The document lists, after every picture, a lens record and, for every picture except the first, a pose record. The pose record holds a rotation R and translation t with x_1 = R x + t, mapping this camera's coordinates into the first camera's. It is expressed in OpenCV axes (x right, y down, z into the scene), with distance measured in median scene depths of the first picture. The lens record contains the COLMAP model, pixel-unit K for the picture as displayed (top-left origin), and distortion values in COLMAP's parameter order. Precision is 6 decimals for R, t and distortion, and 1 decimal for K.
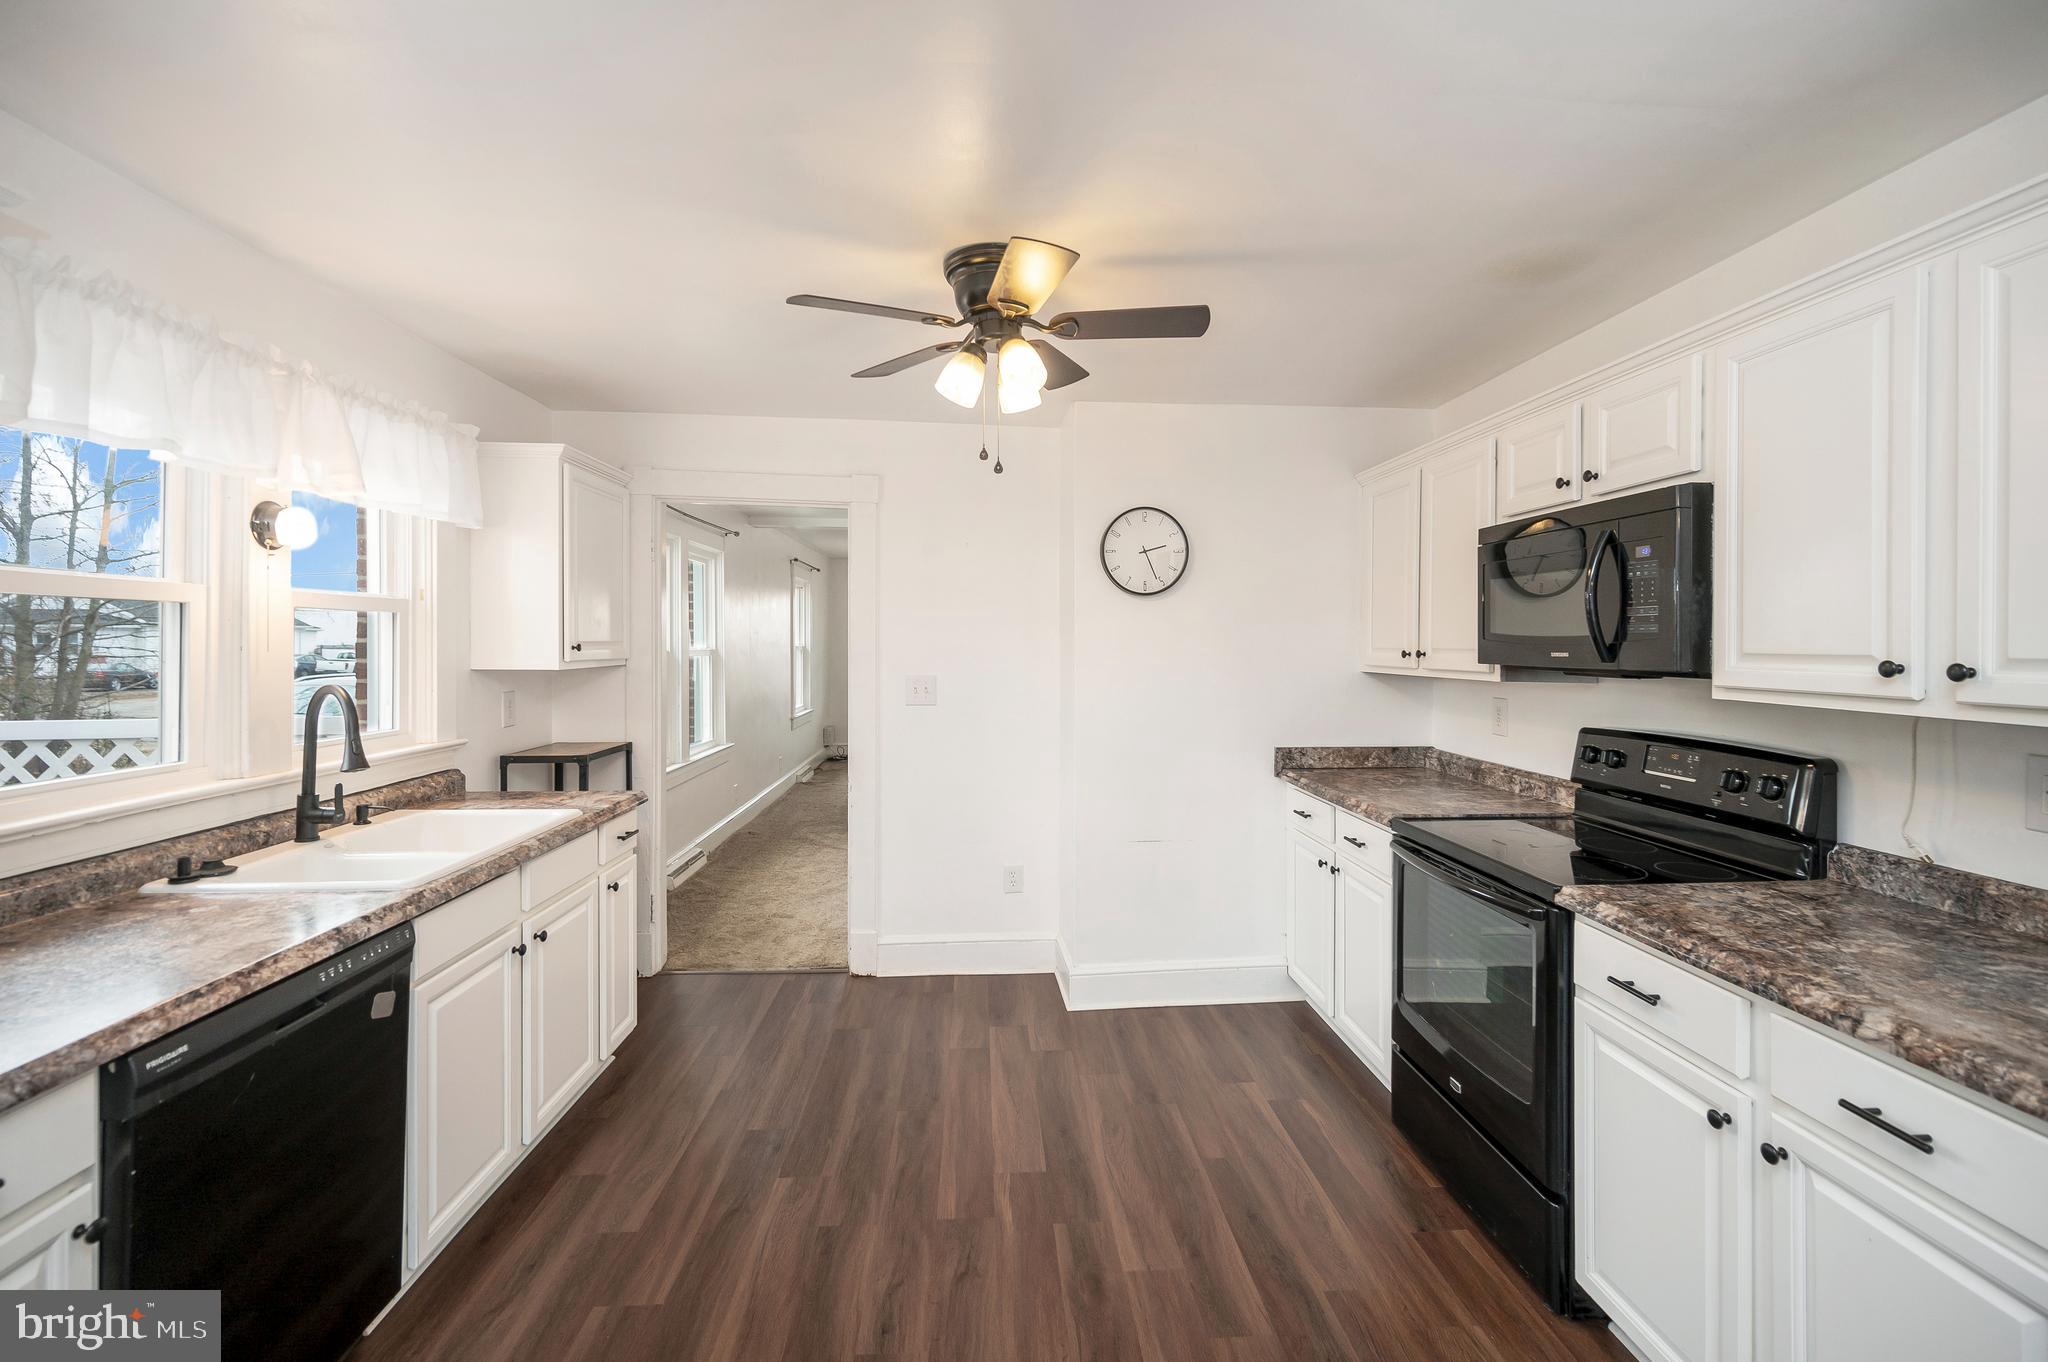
lens RADIAL K [[887.8, 0, 1030.2], [0, 887.8, 646.6], [0, 0, 1]] dist [-0.004202, 0.000879]
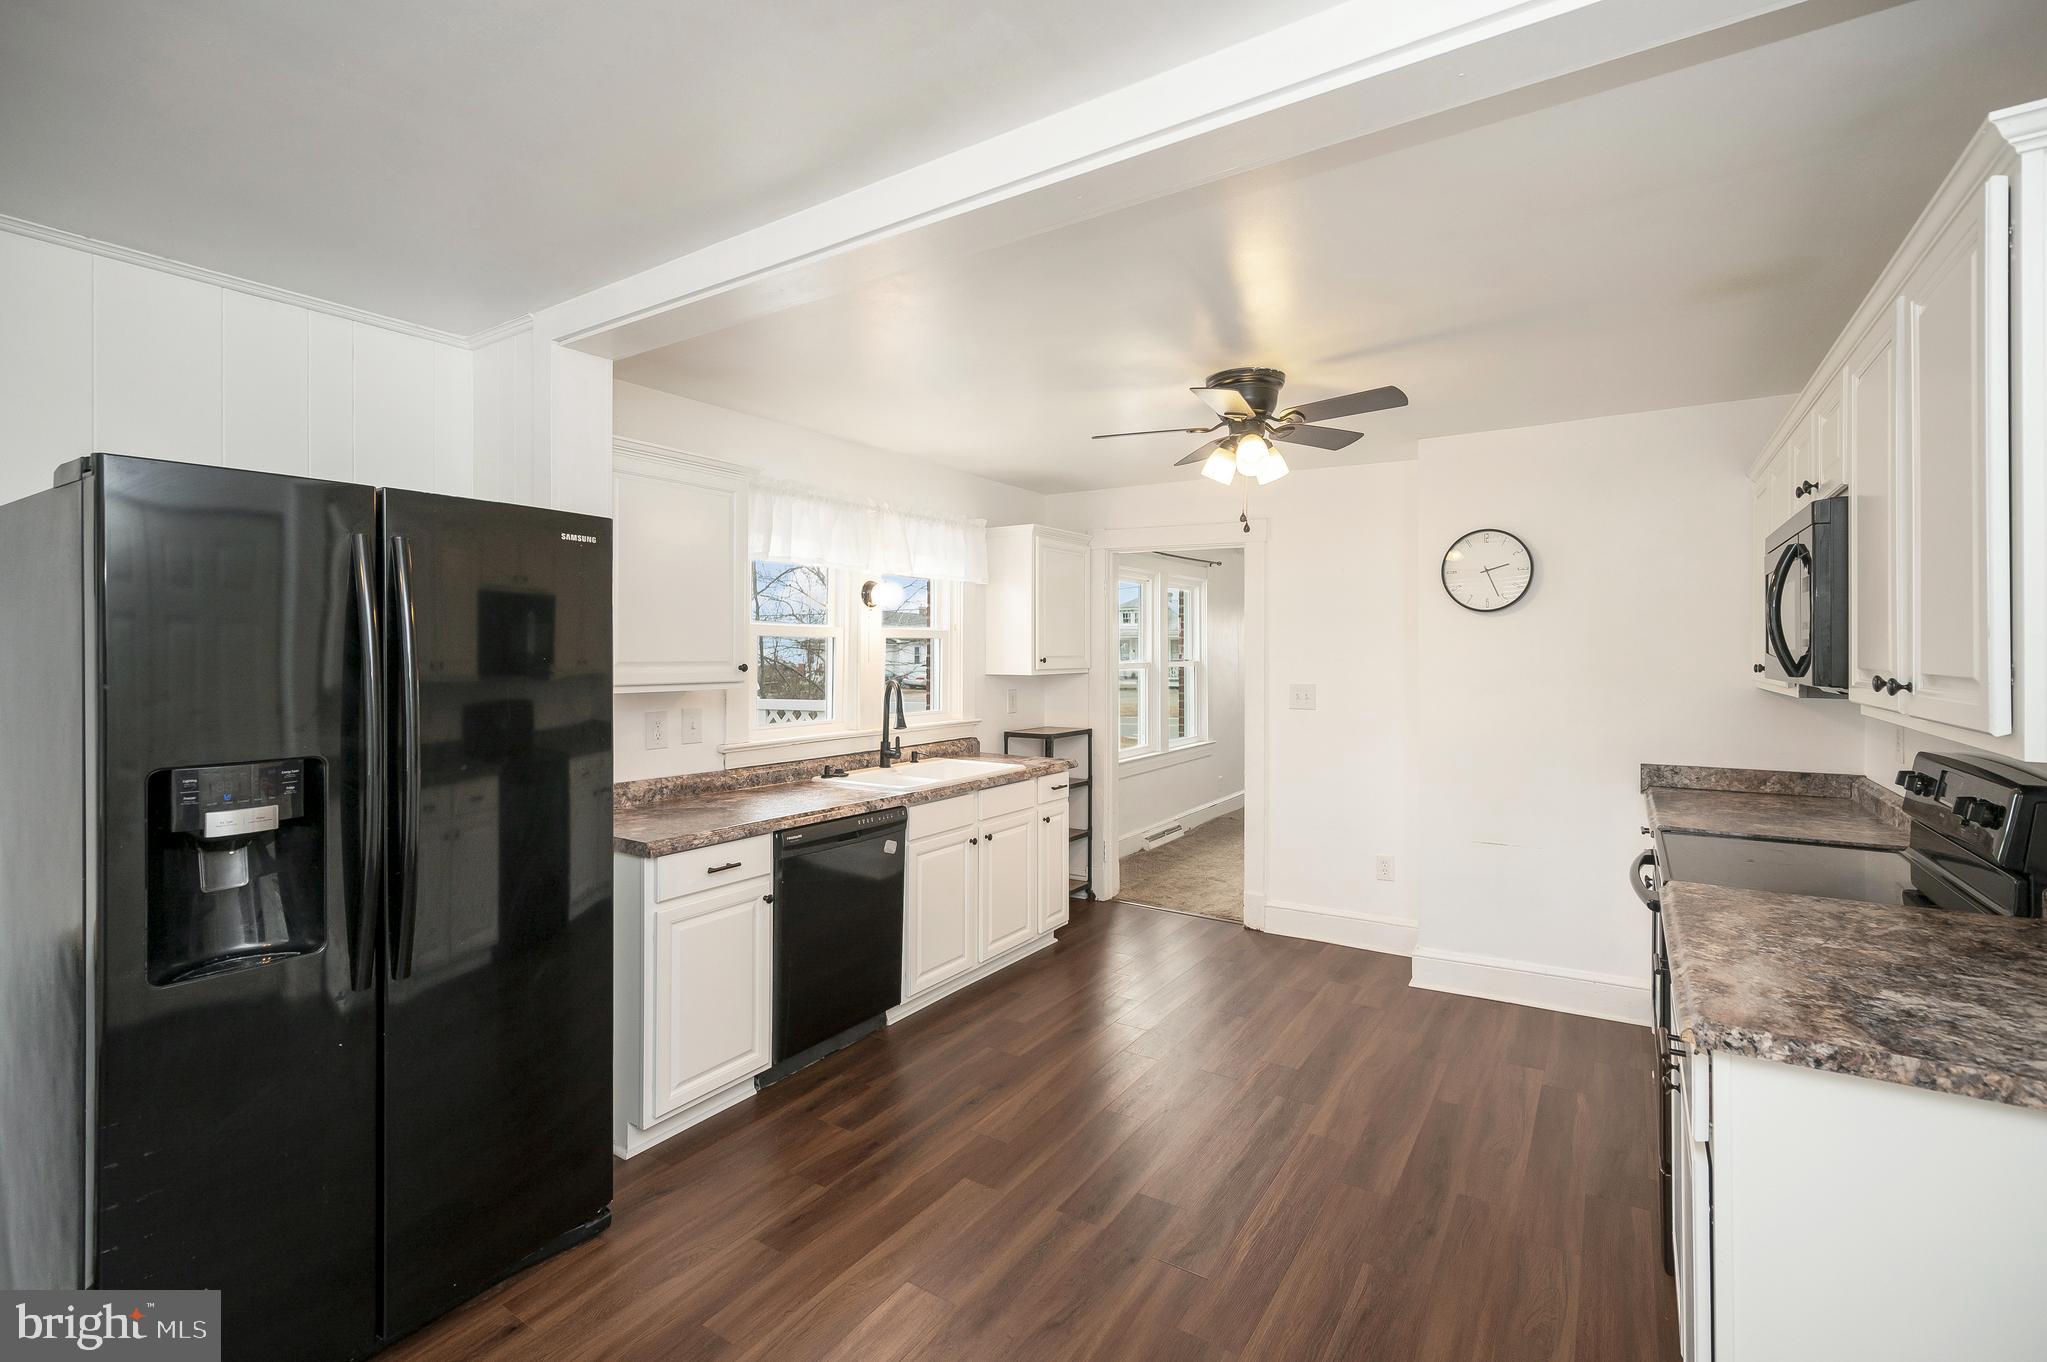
lens RADIAL K [[887.4, 0, 1040.2], [0, 887.4, 650.1], [0, 0, 1]] dist [-0.004202, 0.000879]
pose [[0.806579, -0.005660, -0.591099, 0.485176], [0.000036, 0.999955, -0.009526, -0.002516], [0.591126, 0.007662, 0.806543, -0.262468]]
